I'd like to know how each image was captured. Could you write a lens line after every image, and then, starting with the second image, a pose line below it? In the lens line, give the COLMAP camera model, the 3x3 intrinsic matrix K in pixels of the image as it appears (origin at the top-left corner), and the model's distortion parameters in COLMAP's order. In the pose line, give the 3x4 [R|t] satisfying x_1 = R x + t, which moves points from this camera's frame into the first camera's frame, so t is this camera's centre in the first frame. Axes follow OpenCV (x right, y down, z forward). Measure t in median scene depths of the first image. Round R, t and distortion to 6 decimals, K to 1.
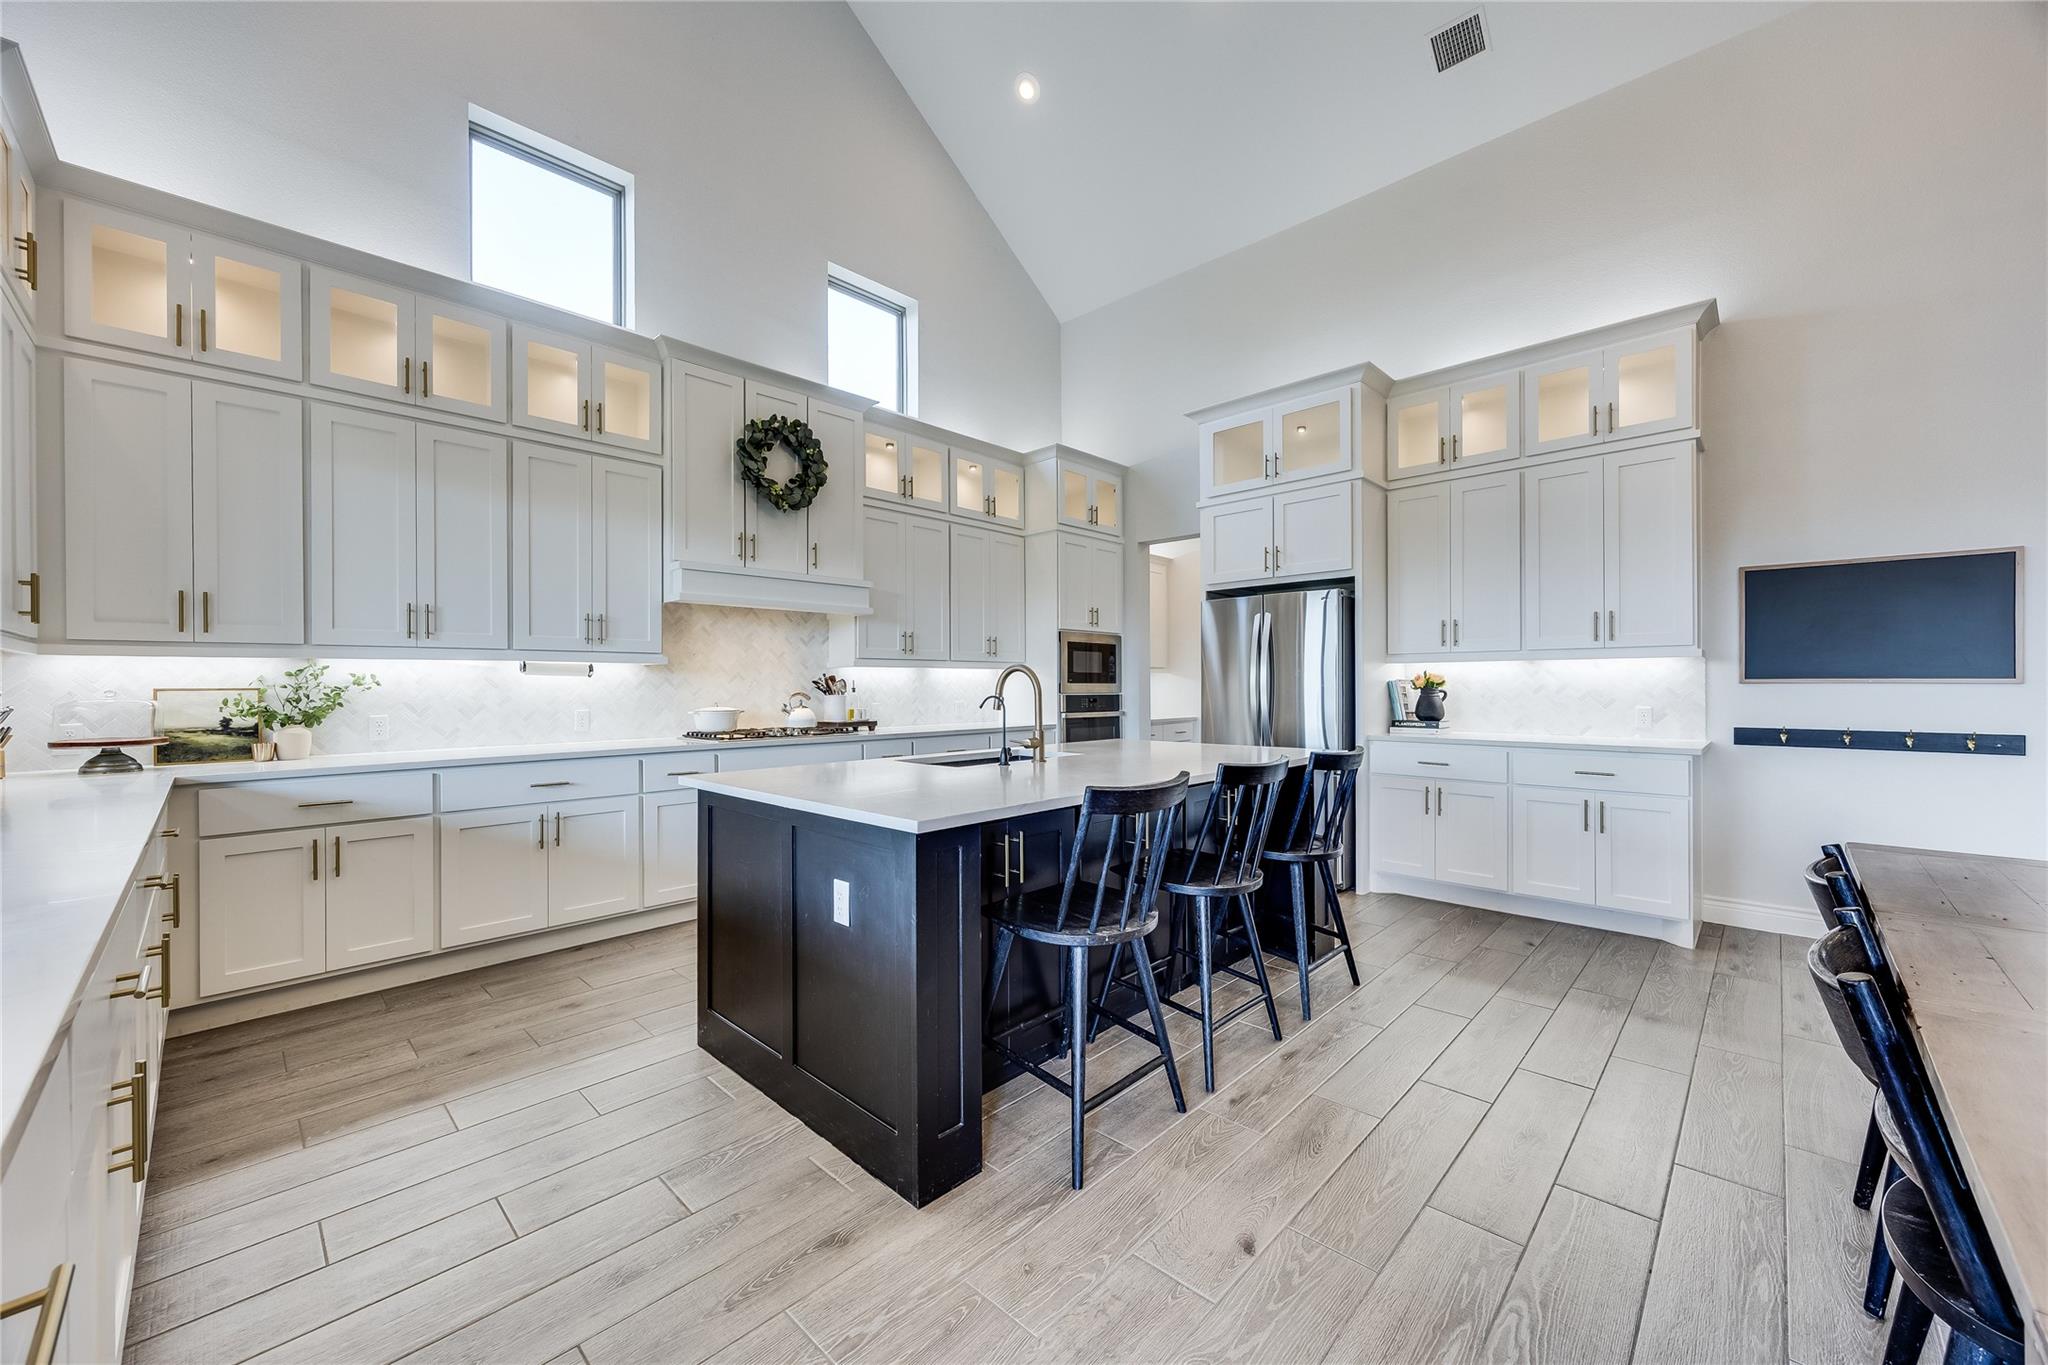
lens RADIAL K [[776.7, 0, 1017.7], [0, 776.7, 690.3], [0, 0, 1]] dist [-0.000512, 0.000031]
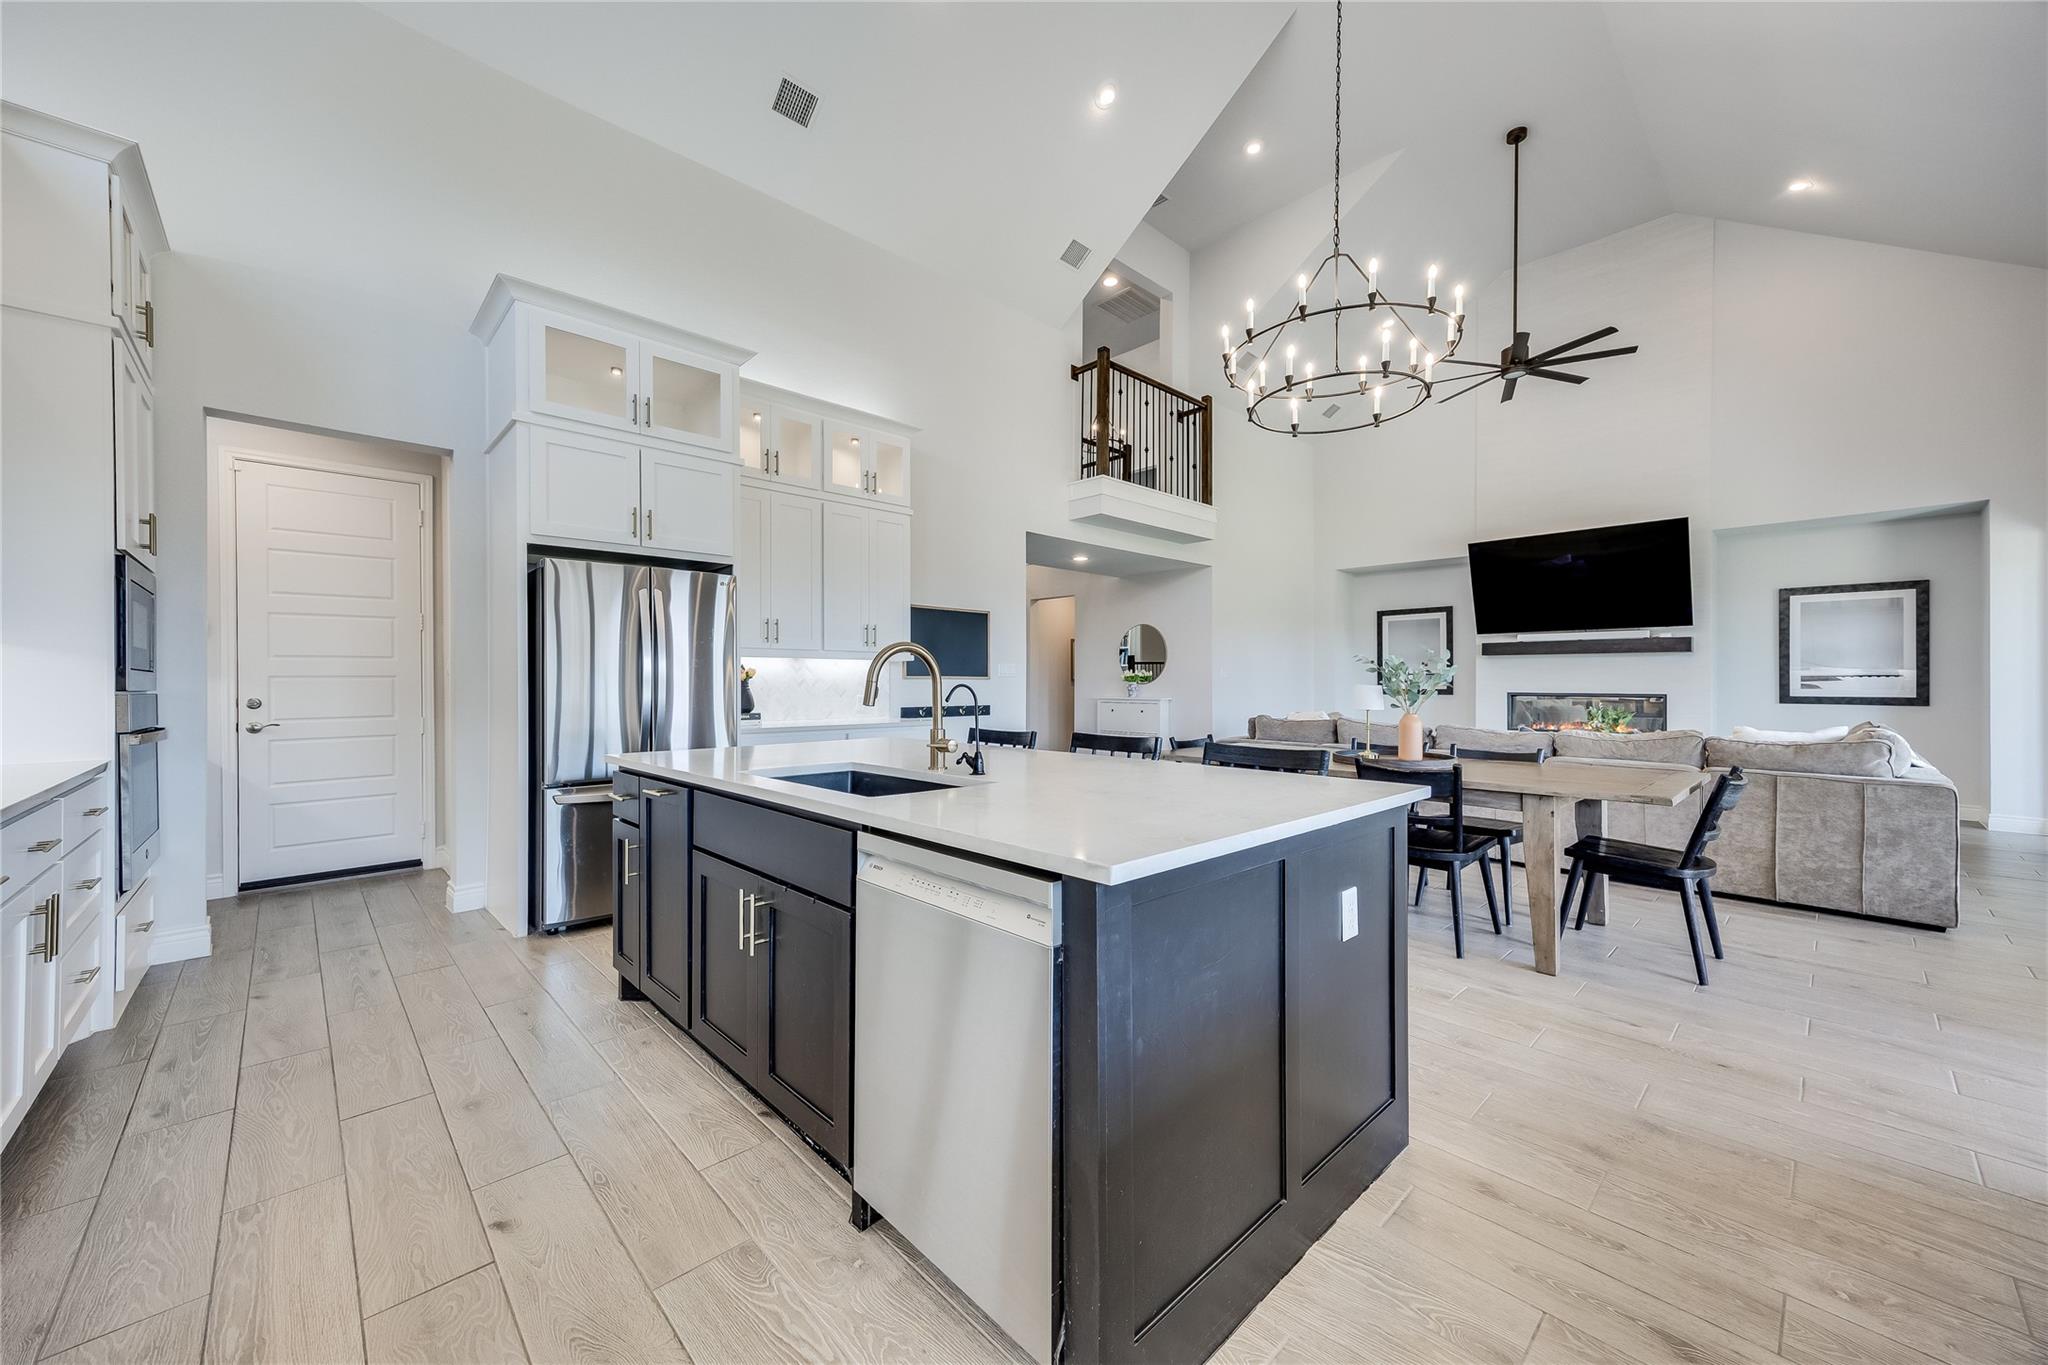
lens RADIAL K [[768.3, 0, 1024.0], [0, 768.3, 682.5], [0, 0, 1]] dist [0.012054, -0.000007]
pose [[0.038809, 0.003398, 0.999241, -0.565785], [0.006752, 0.999970, -0.003662, 0.005631], [-0.999224, 0.006889, 0.038785, 0.678691]]
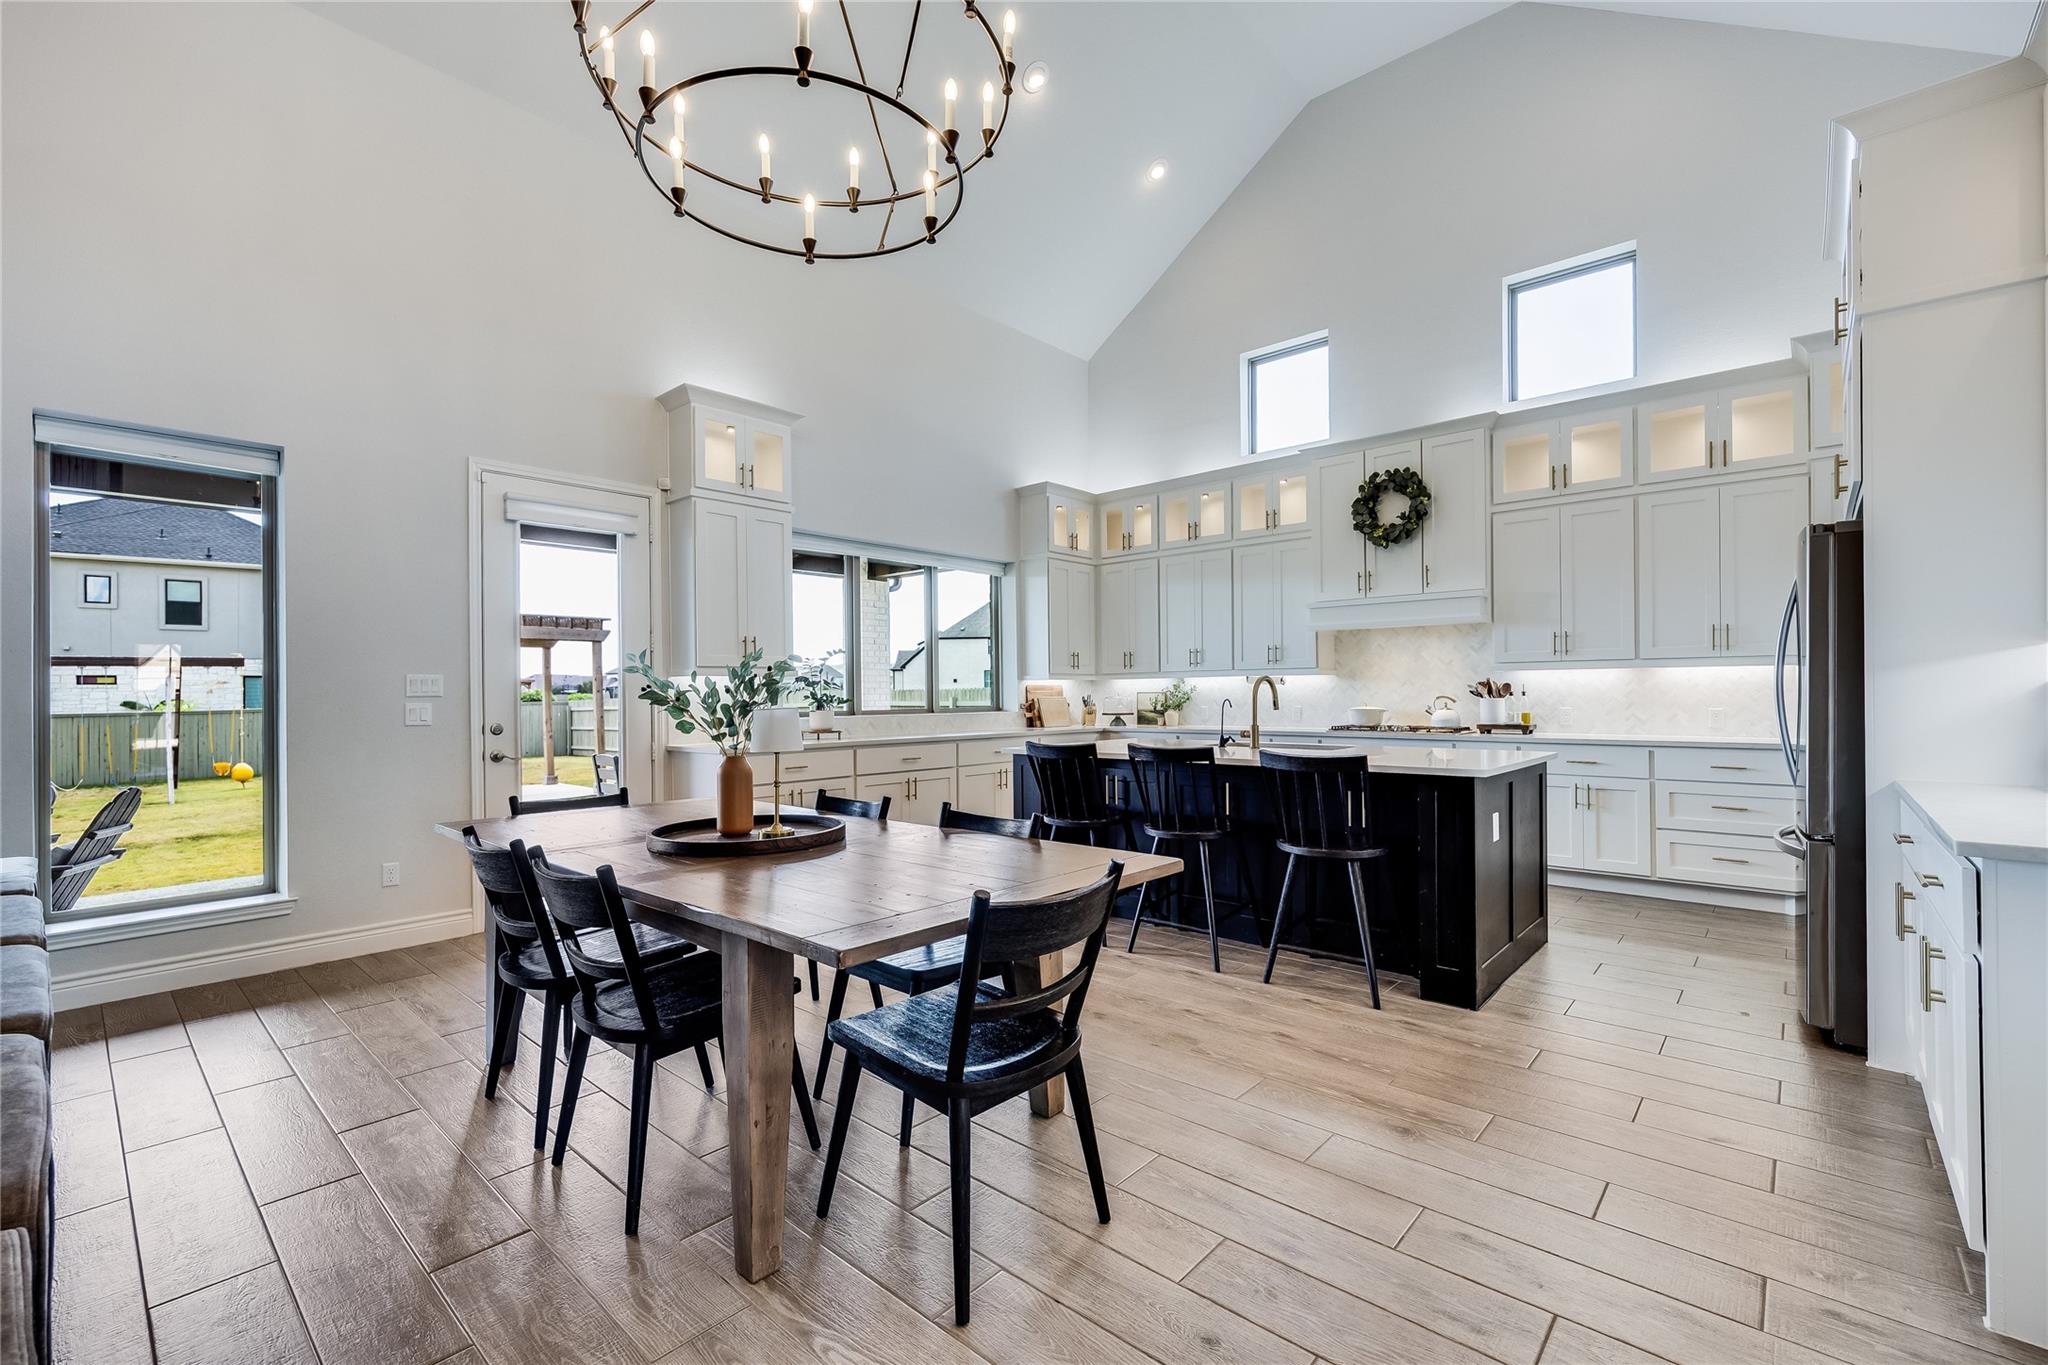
lens RADIAL K [[878.5, 0, 1032.1], [0, 878.5, 698.3], [0, 0, 1]] dist [-0.018420, 0.000540]
pose [[0.042502, 0.007141, -0.999071, 1.145841], [-0.000220, 0.999974, 0.007138, -0.002525], [0.999096, -0.000084, 0.042503, 0.420357]]
